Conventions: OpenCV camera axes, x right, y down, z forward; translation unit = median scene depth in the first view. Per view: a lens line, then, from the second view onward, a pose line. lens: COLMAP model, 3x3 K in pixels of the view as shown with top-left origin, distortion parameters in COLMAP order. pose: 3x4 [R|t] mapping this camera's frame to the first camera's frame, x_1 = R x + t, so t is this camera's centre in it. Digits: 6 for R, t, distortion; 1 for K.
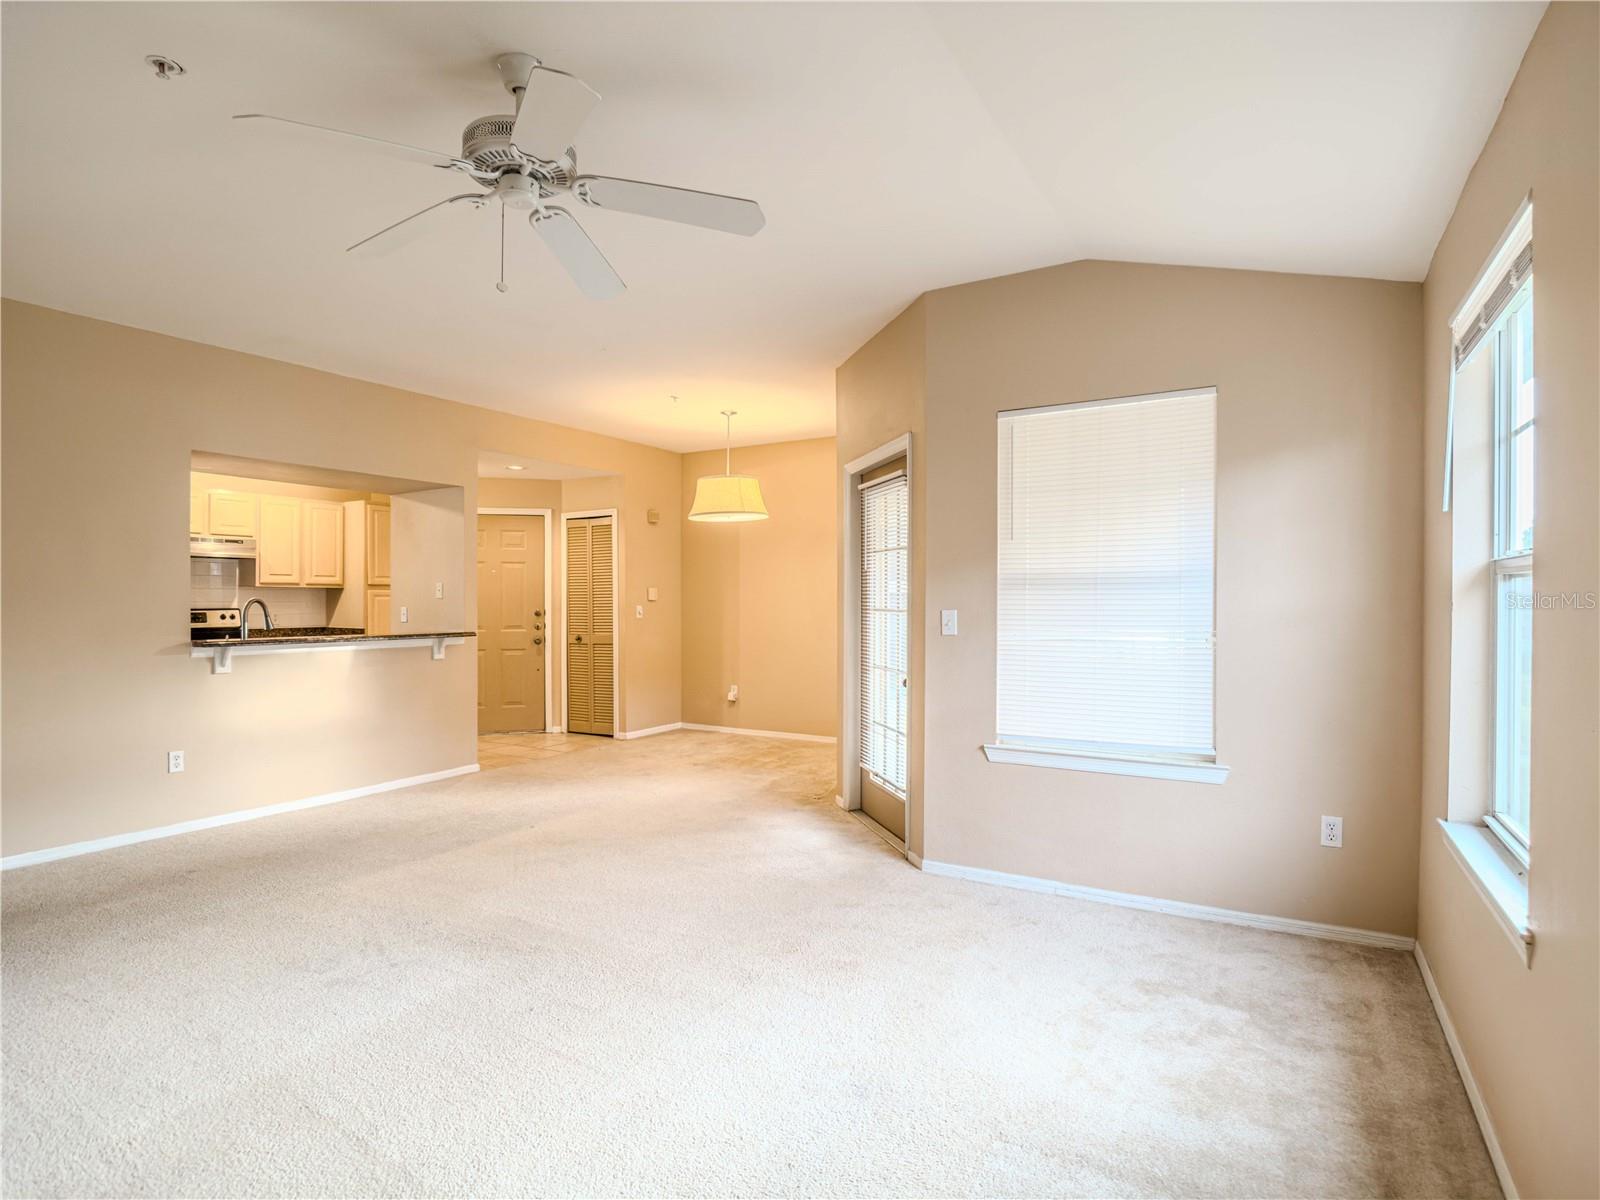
lens RADIAL K [[856.8, 0, 806.1], [0, 856.8, 598.4], [0, 0, 1]] dist [-0.049889, 0.022818]
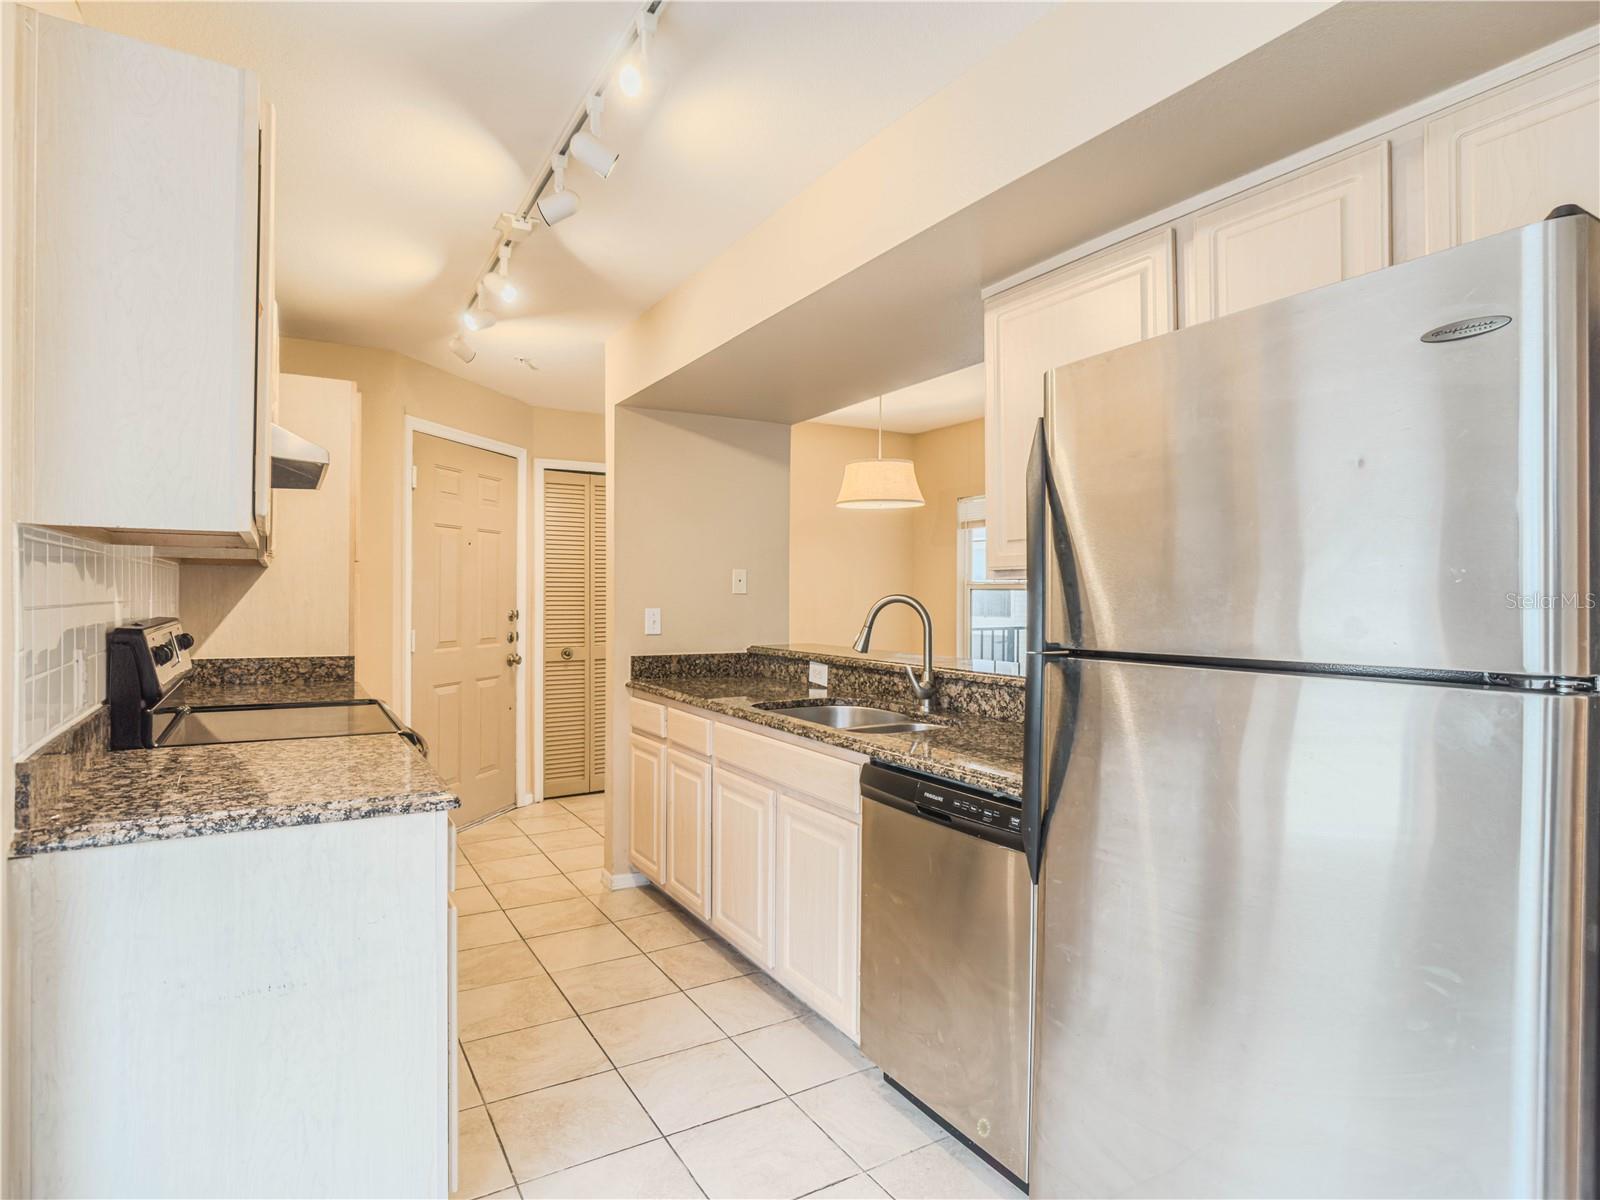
lens RADIAL K [[856.8, 0, 806.1], [0, 856.8, 598.4], [0, 0, 1]] dist [-0.049889, 0.022818]
pose [[0.496055, 0.002456, 0.868288, -0.741987], [-0.014549, 0.999879, 0.005484, -0.001503], [-0.868169, -0.015353, 0.496031, 0.510939]]
